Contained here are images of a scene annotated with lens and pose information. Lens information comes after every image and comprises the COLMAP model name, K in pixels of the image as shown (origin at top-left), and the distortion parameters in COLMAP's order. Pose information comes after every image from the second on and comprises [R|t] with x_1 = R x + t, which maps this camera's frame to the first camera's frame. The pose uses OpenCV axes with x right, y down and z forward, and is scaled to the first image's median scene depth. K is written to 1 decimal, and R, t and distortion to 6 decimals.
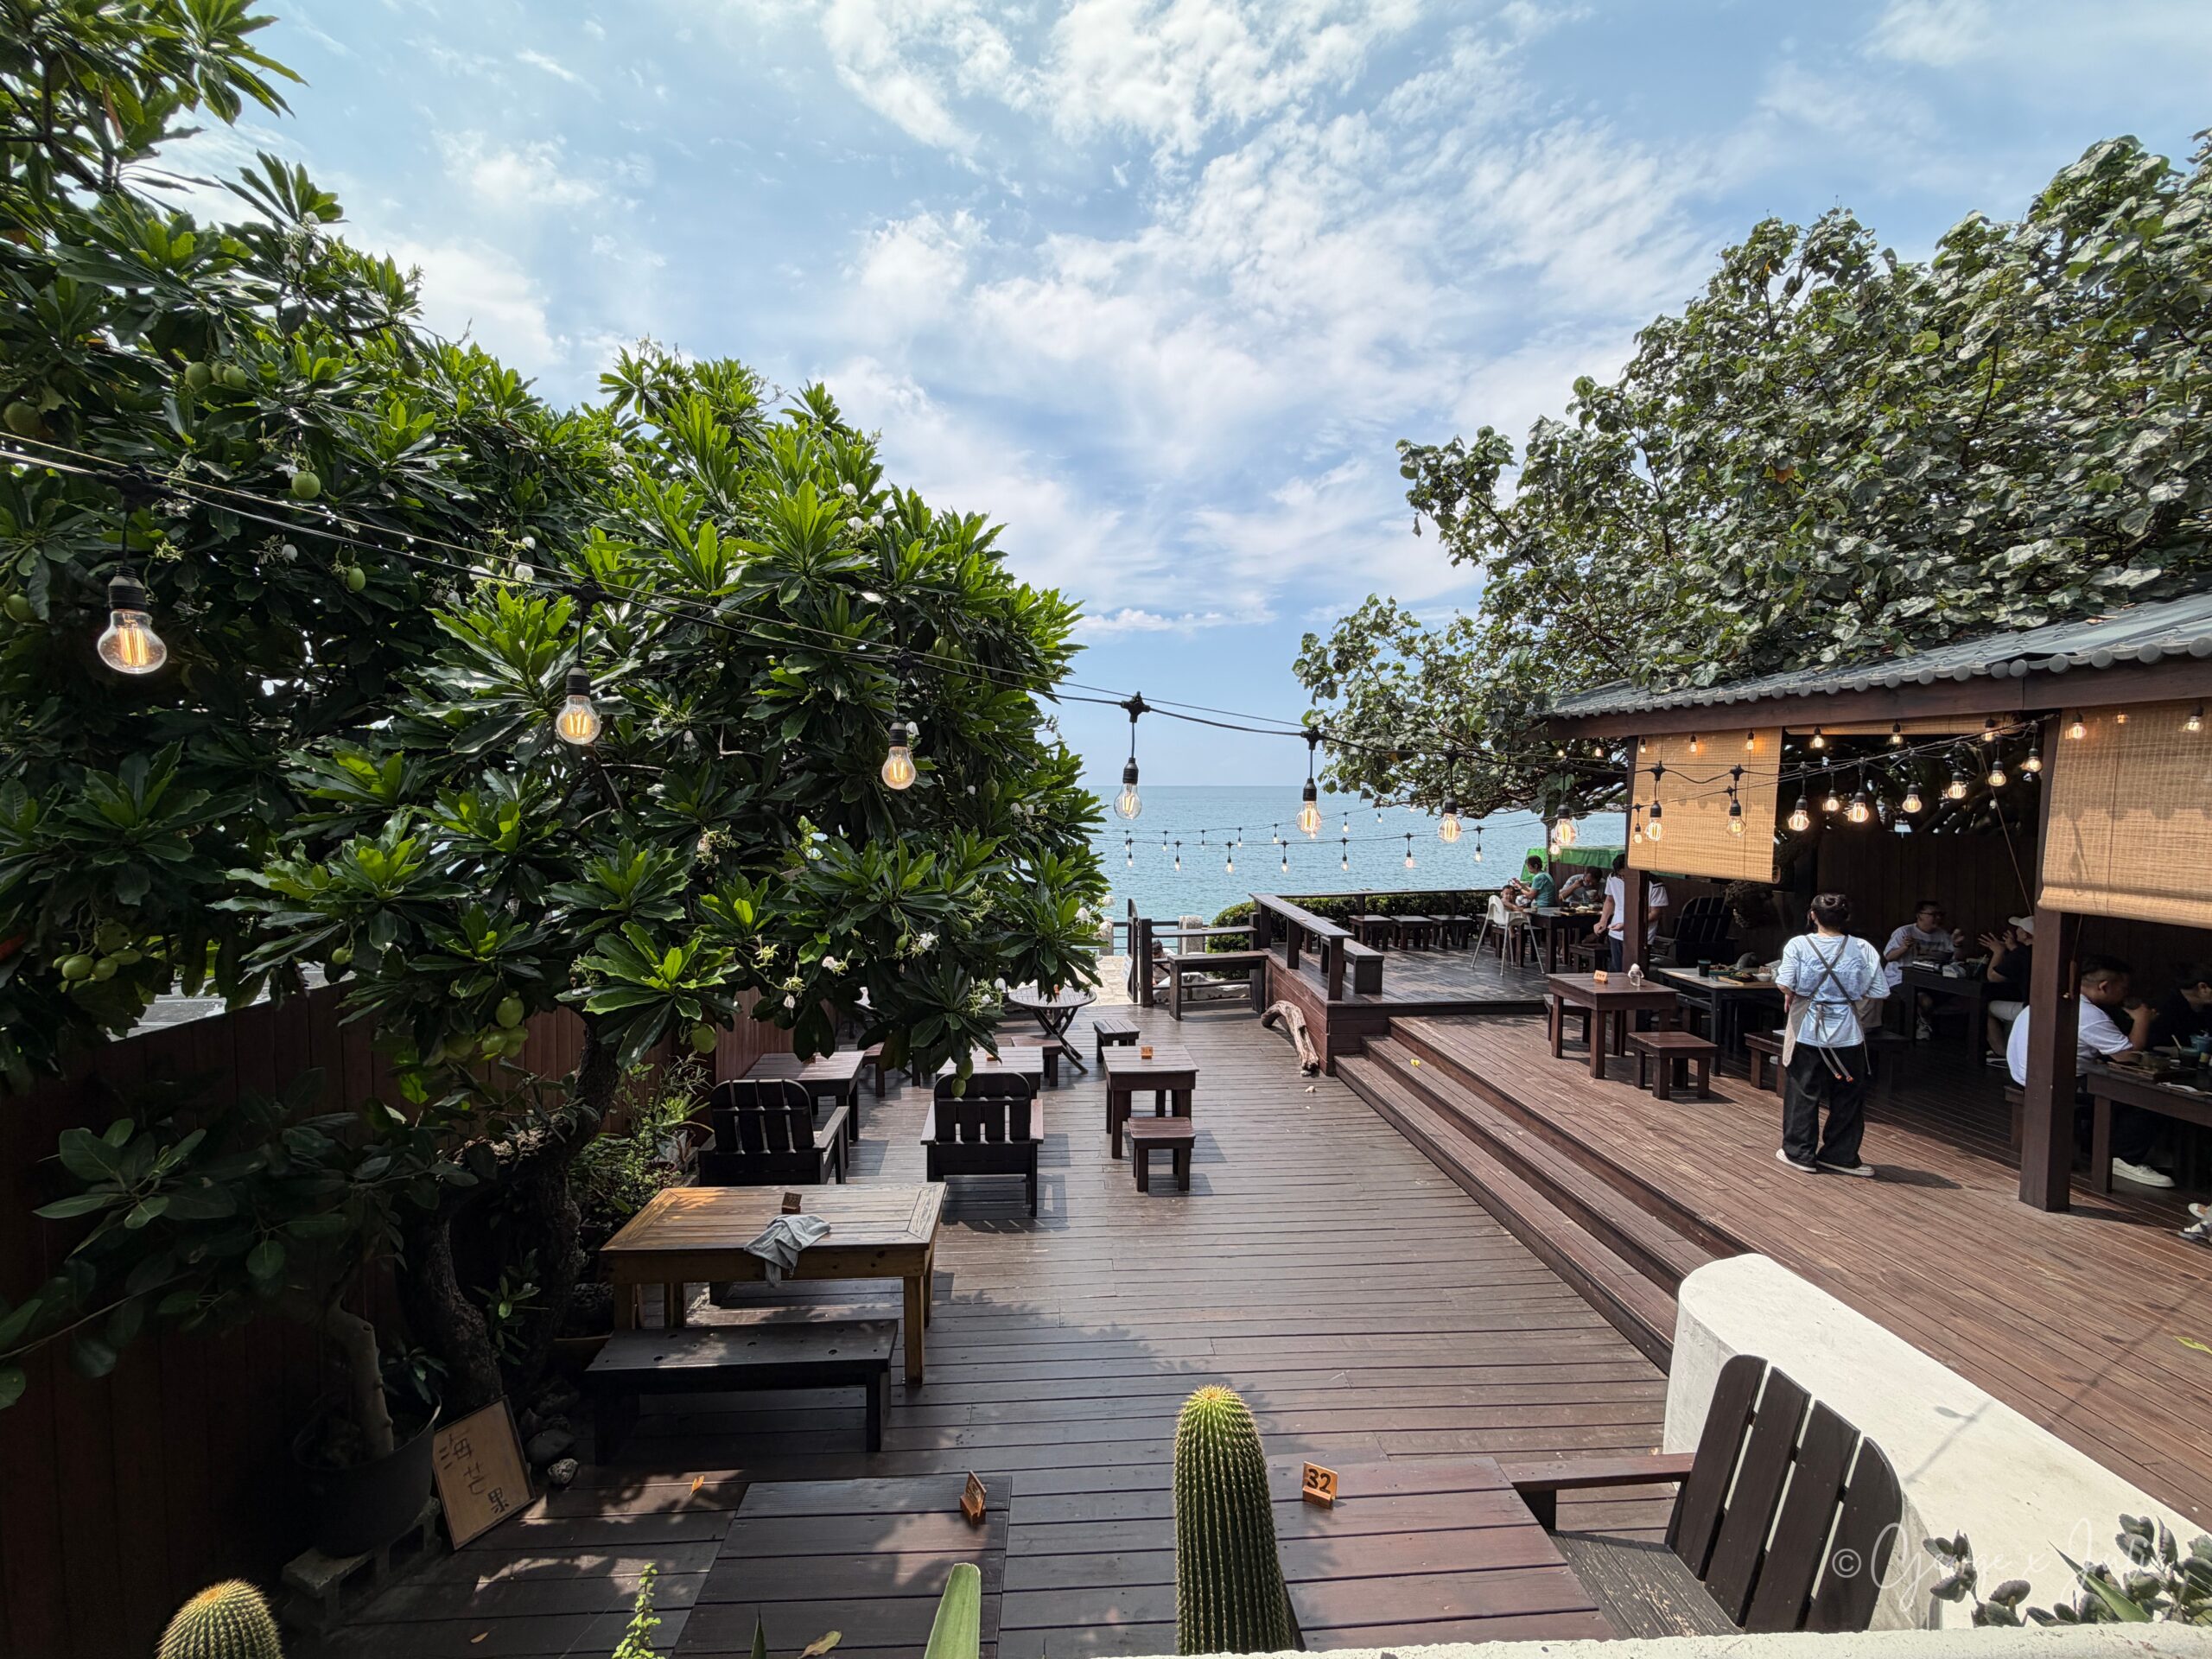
lens RADIAL K [[922.2, 0, 1106.0], [0, 922.2, 829.5], [0, 0, 1]] dist [-0.001478, -0.000144]
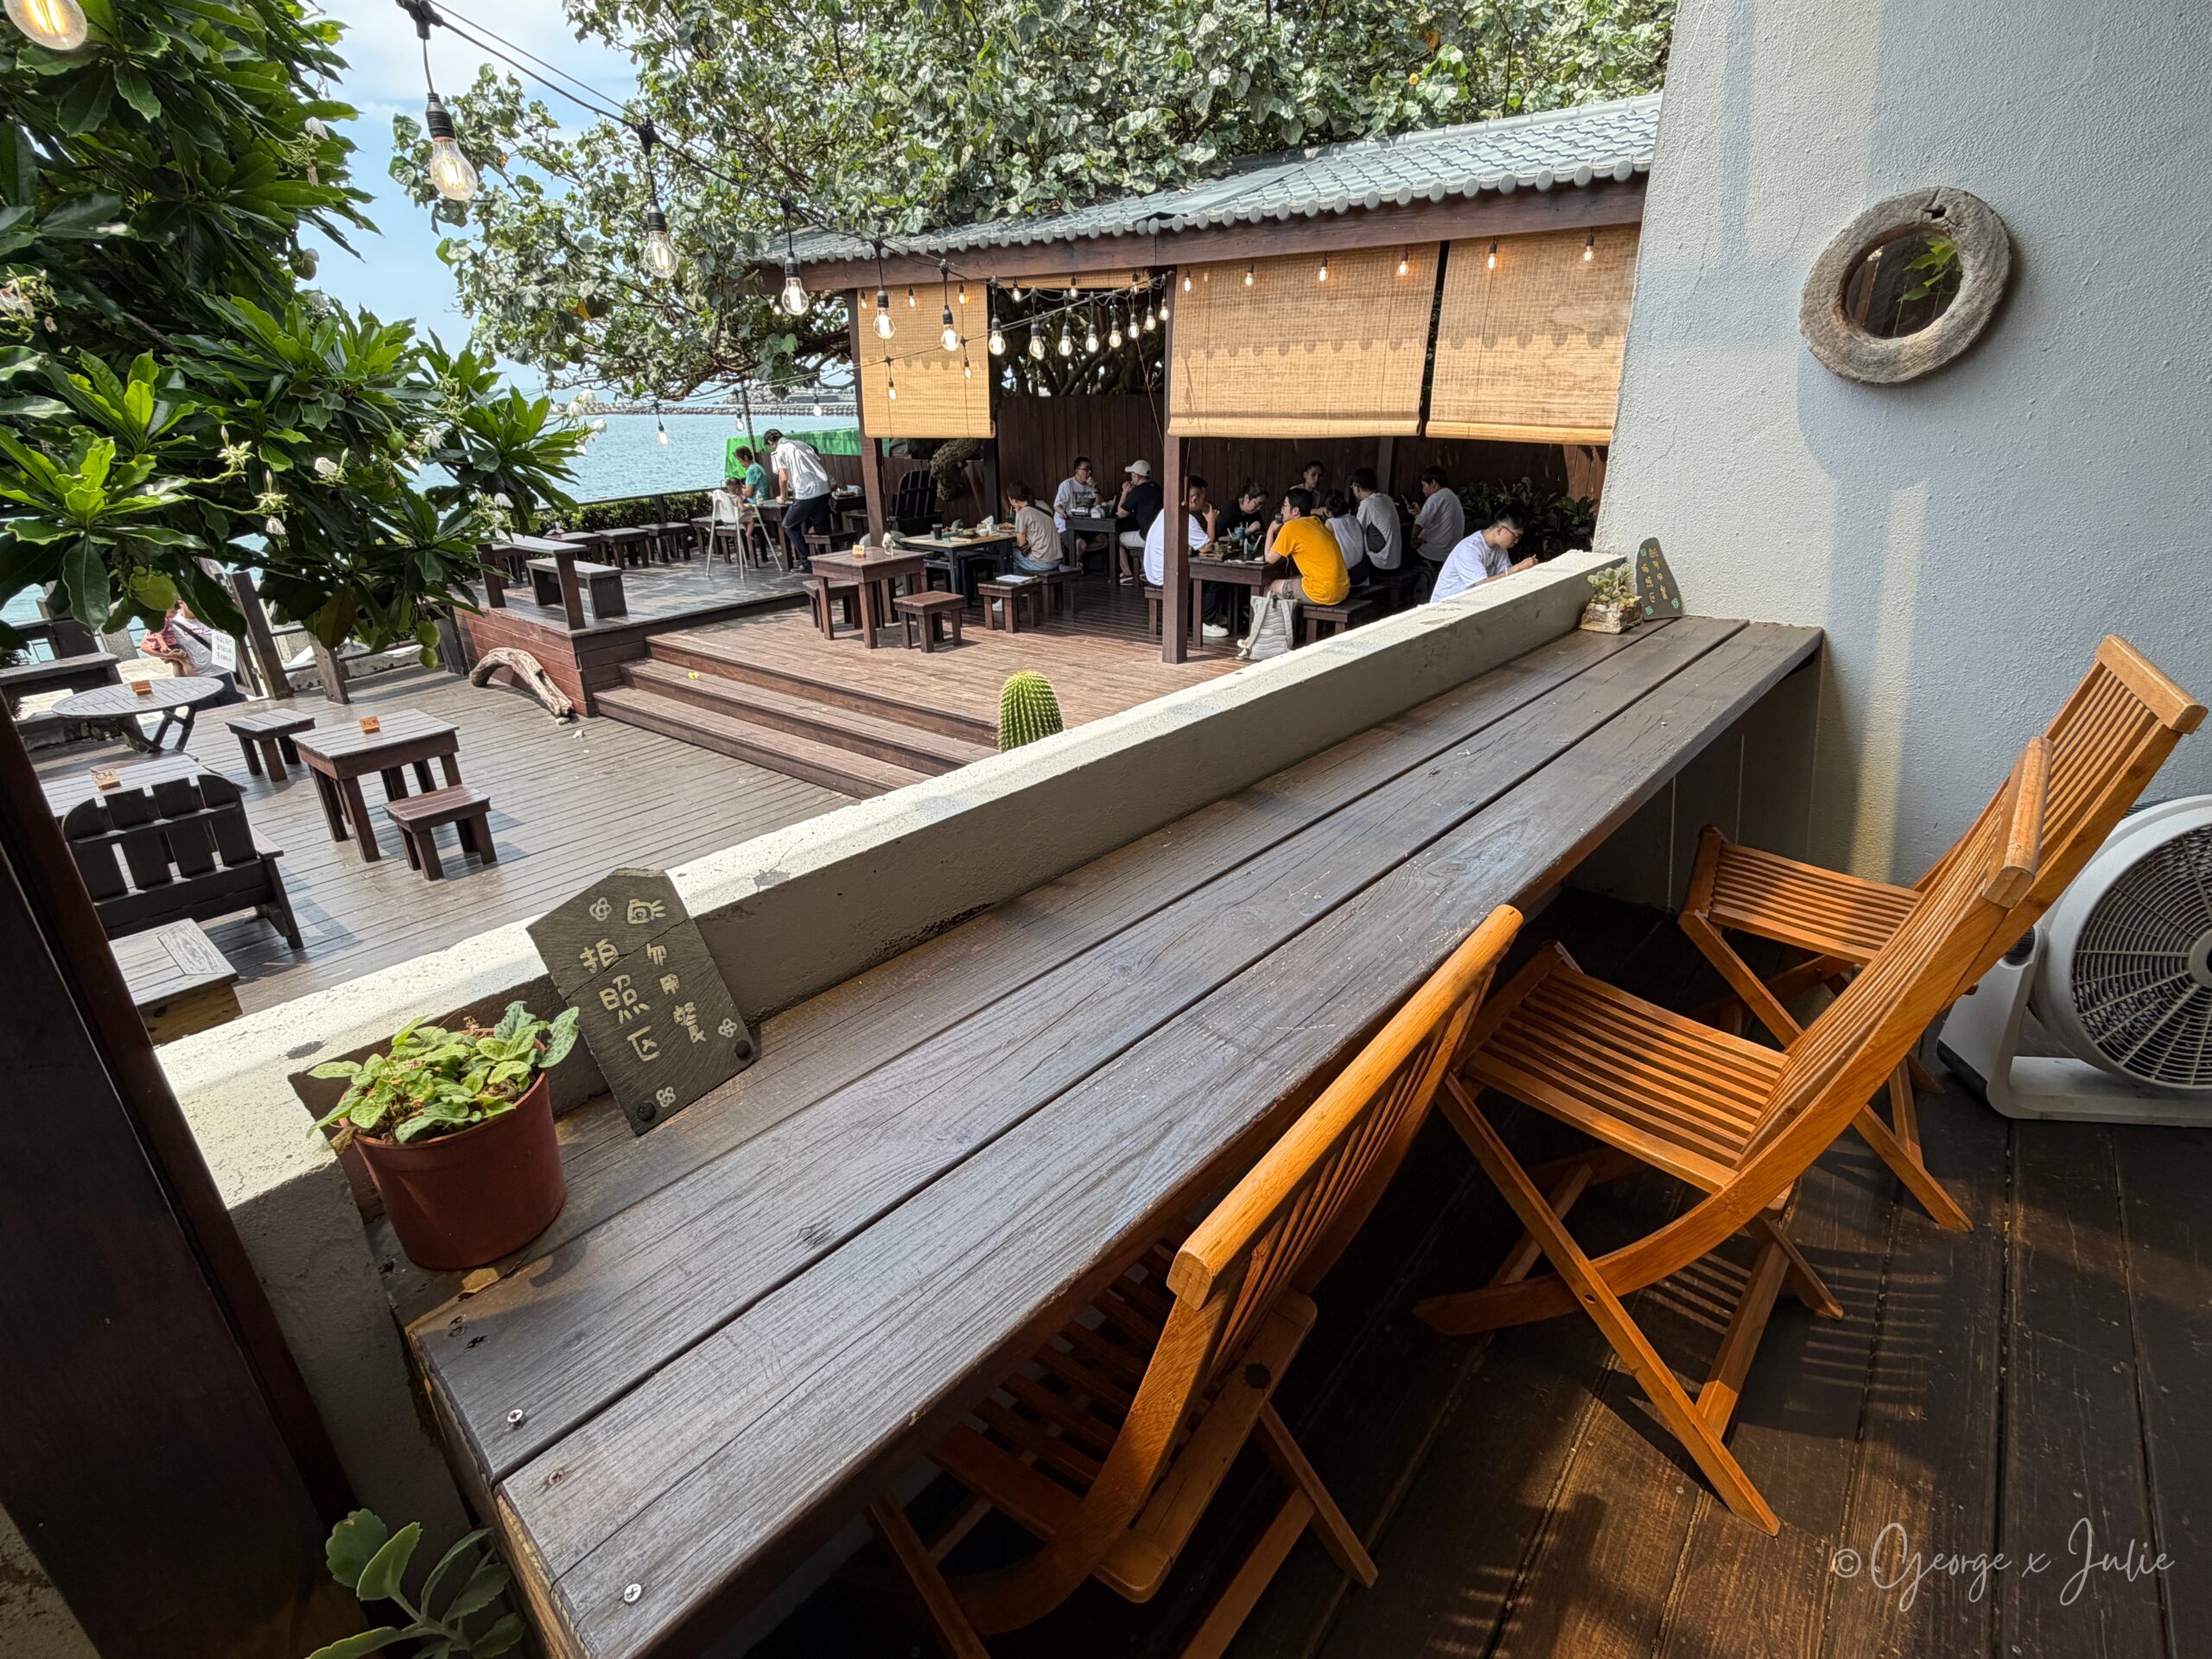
lens RADIAL K [[1060.2, 0, 1106.0], [0, 1060.2, 829.5], [0, 0, 1]] dist [0.001789, 0.000629]
pose [[0.688476, -0.295490, 0.662334, -0.166477], [0.052720, 0.931212, 0.360645, 0.044557], [-0.723340, -0.213377, 0.656695, -0.038593]]
